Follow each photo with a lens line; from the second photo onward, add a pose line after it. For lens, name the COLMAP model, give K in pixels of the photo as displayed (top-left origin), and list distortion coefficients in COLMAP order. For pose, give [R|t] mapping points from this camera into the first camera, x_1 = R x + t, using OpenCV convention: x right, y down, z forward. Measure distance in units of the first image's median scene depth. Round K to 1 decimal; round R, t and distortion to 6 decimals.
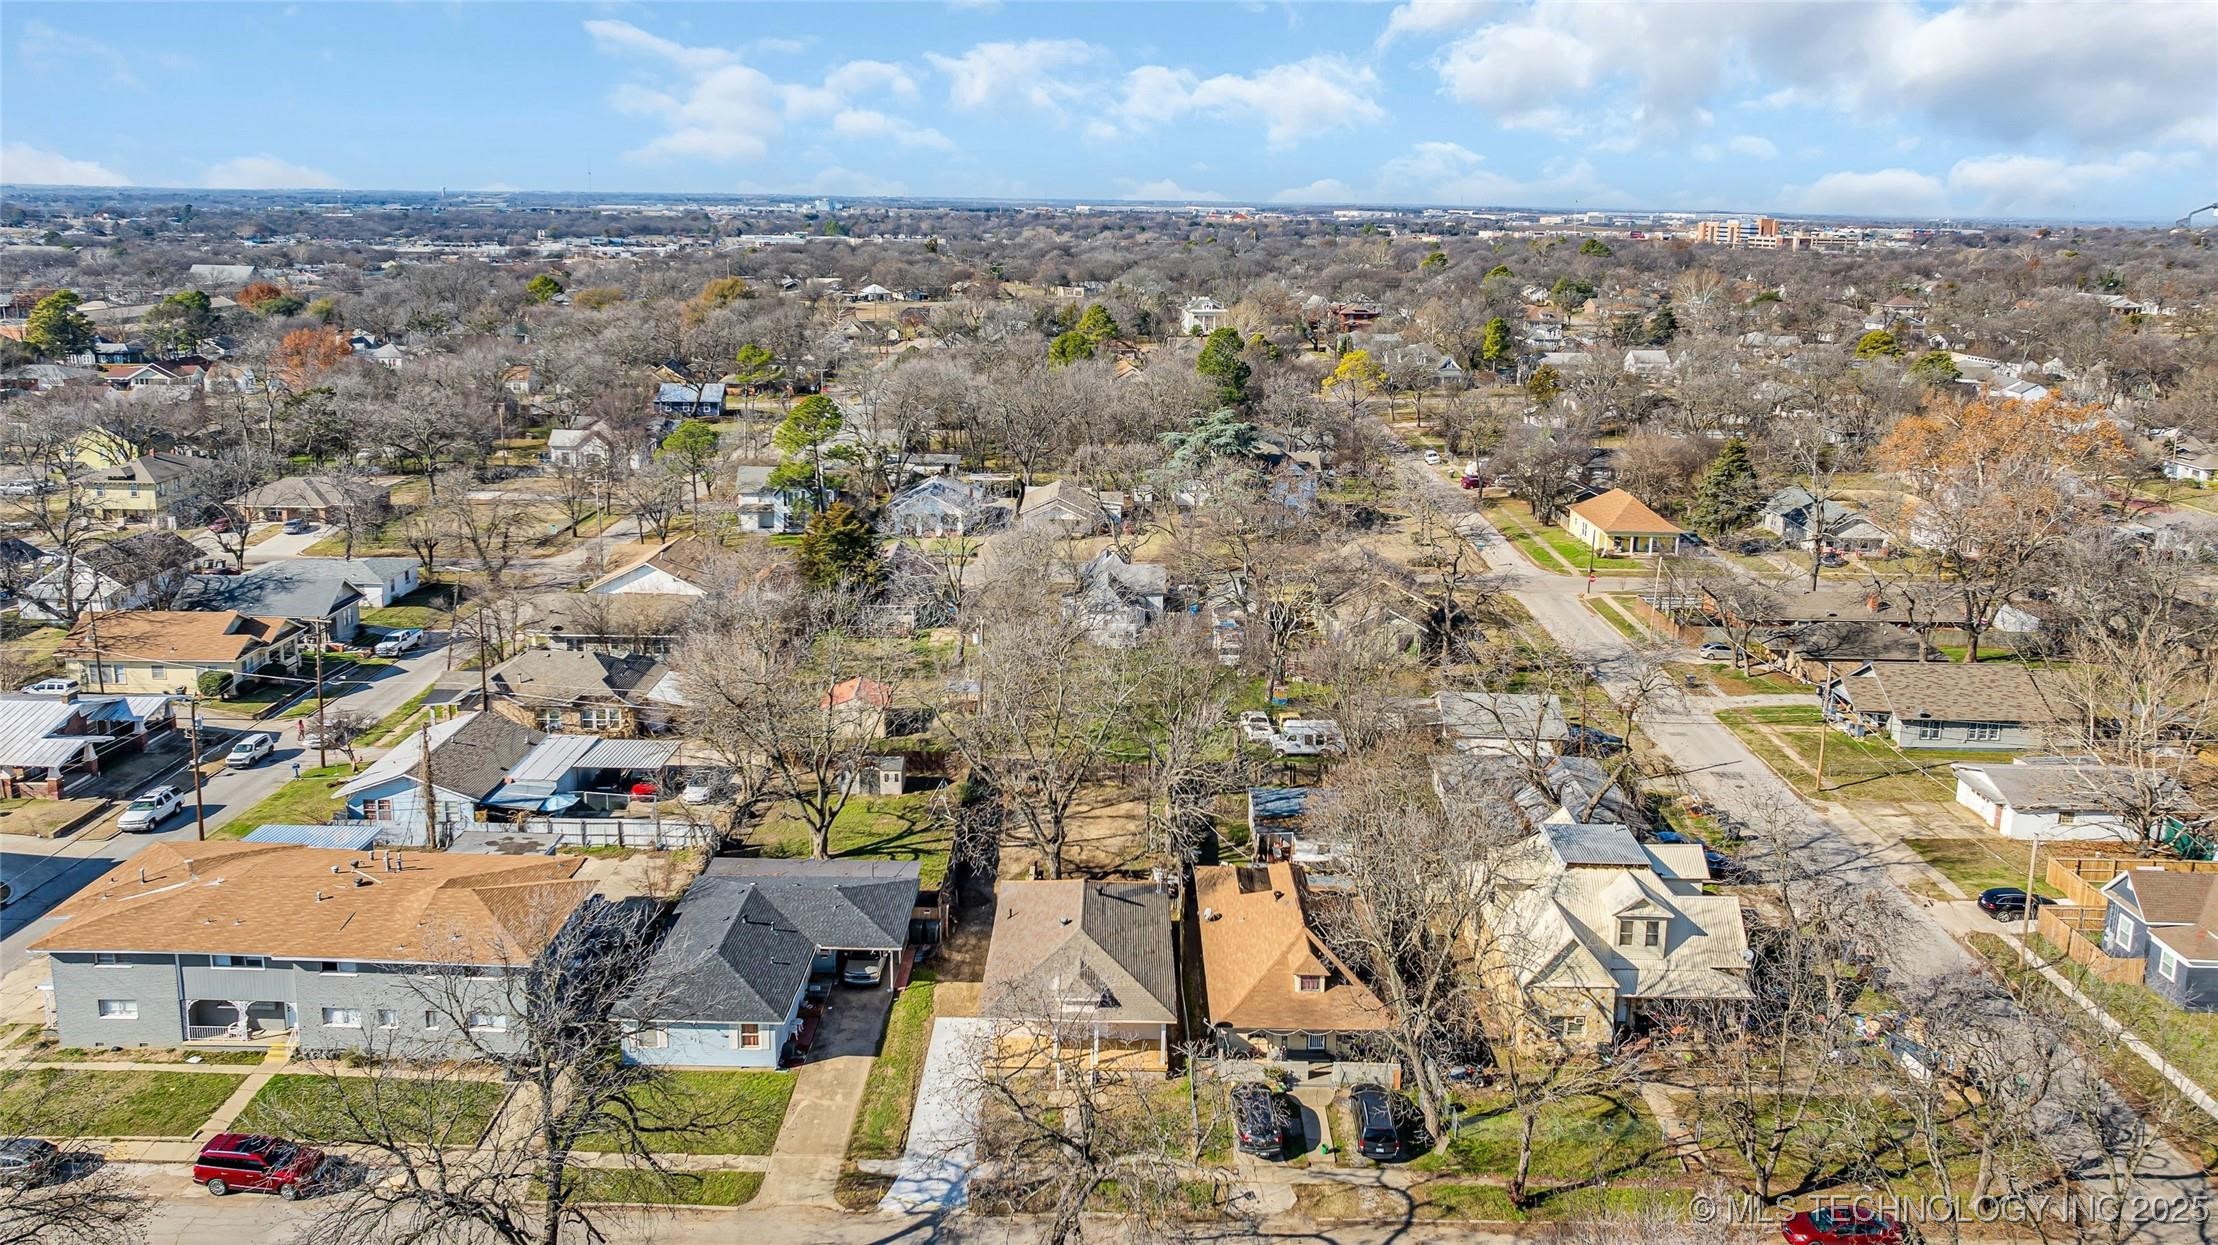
lens RADIAL K [[1563.6, 0, 1109.0], [0, 1563.6, 622.5], [0, 0, 1]] dist [-0.038020, 0.038412]
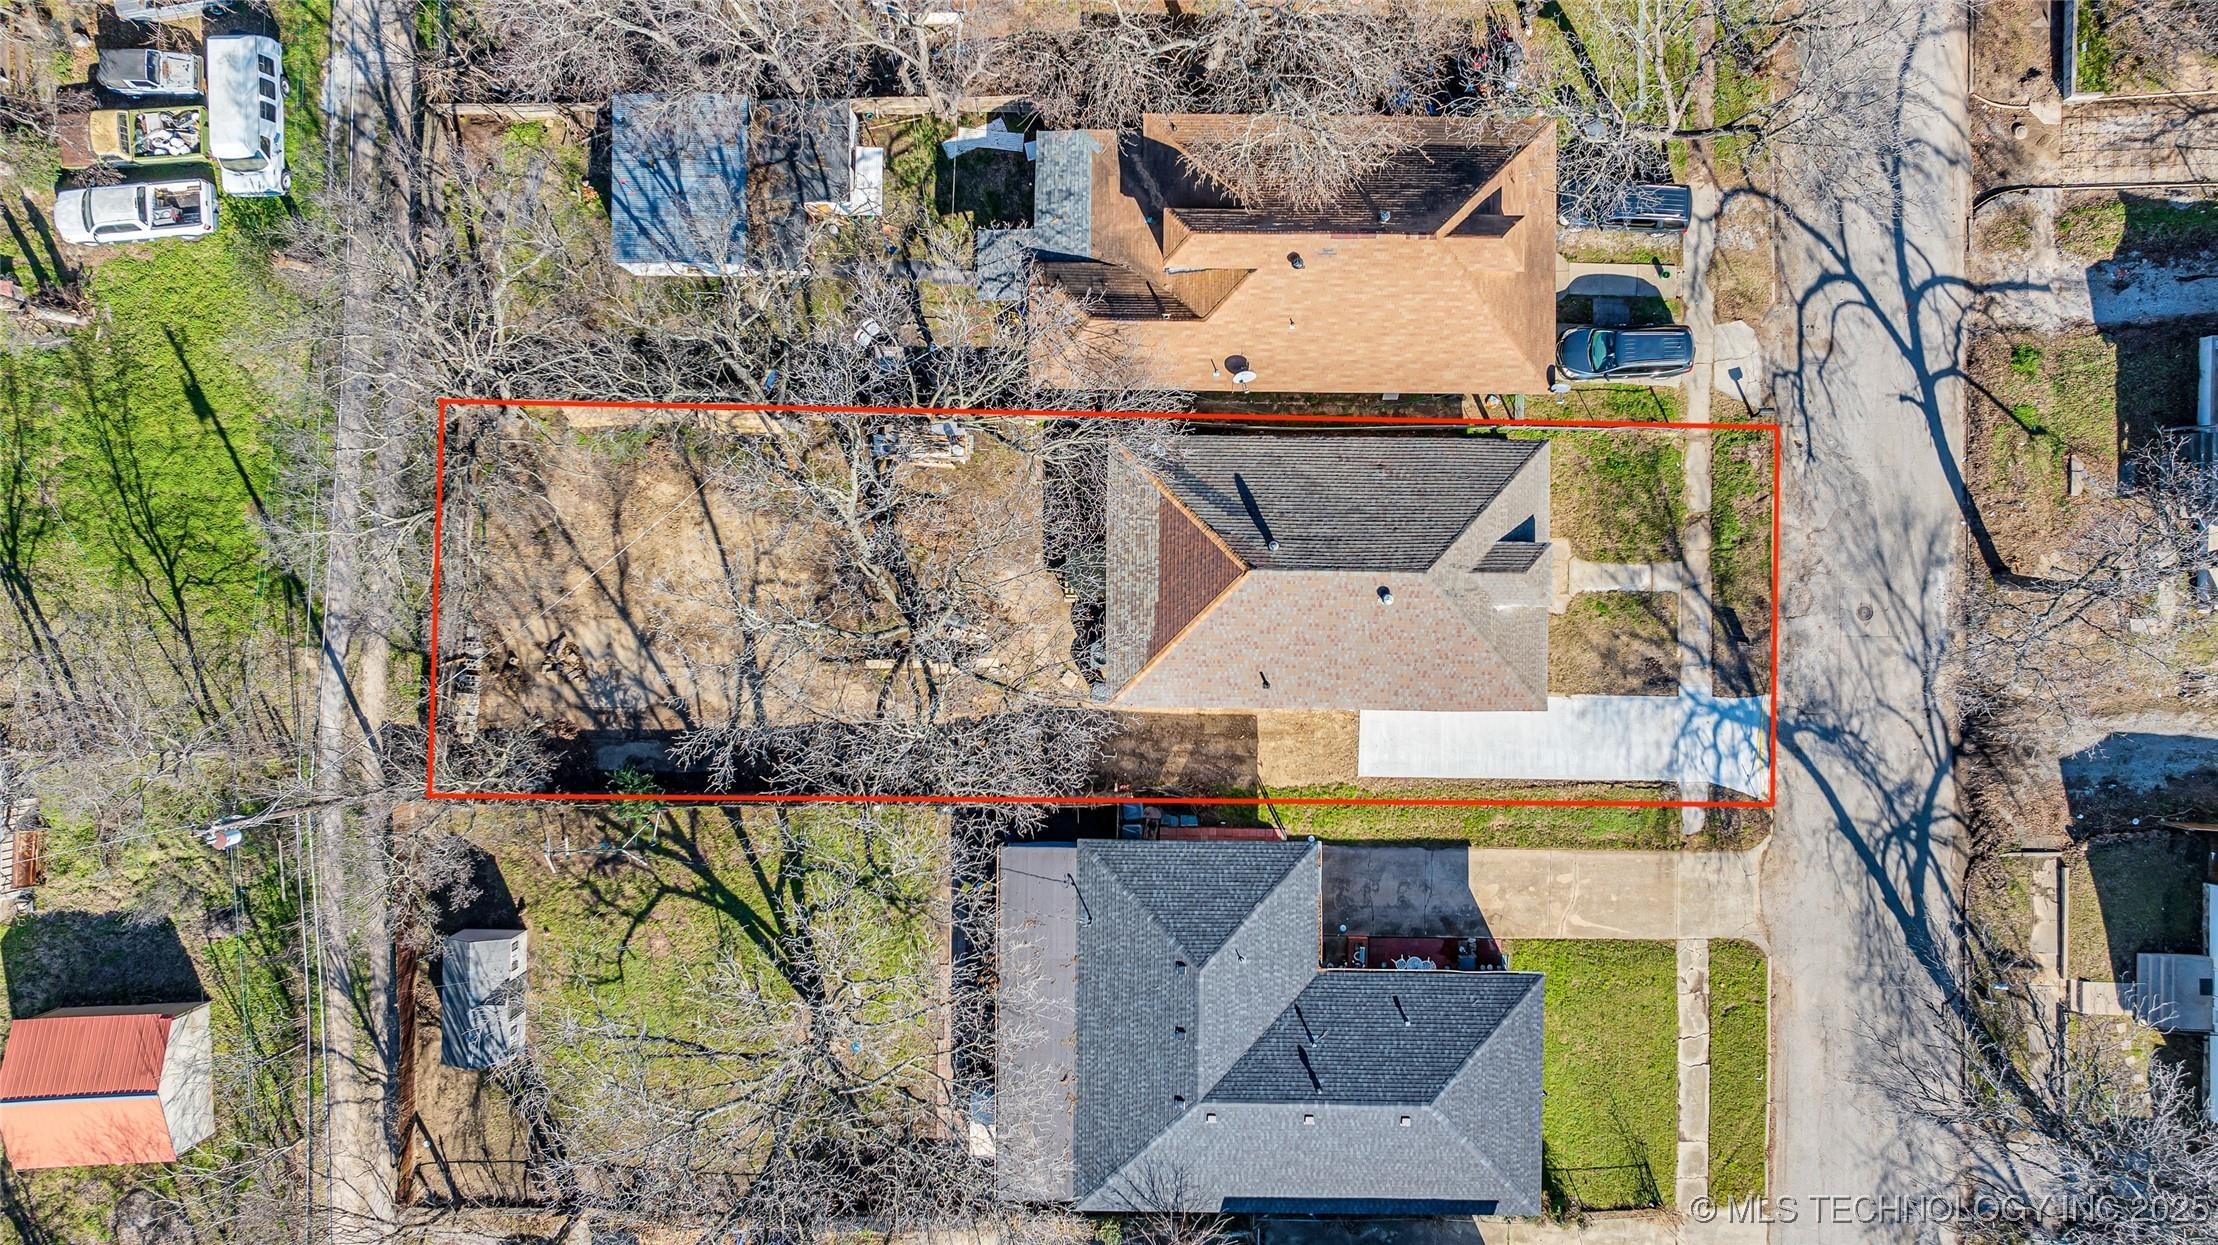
lens RADIAL K [[1563.6, 0, 1109.0], [0, 1563.6, 622.5], [0, 0, 1]] dist [-0.038020, 0.038412]
pose [[0.002412, -0.999779, -0.020895, -0.029759], [0.261852, -0.019534, 0.964910, -0.551183], [-0.965105, -0.007799, 0.261747, 1.086545]]
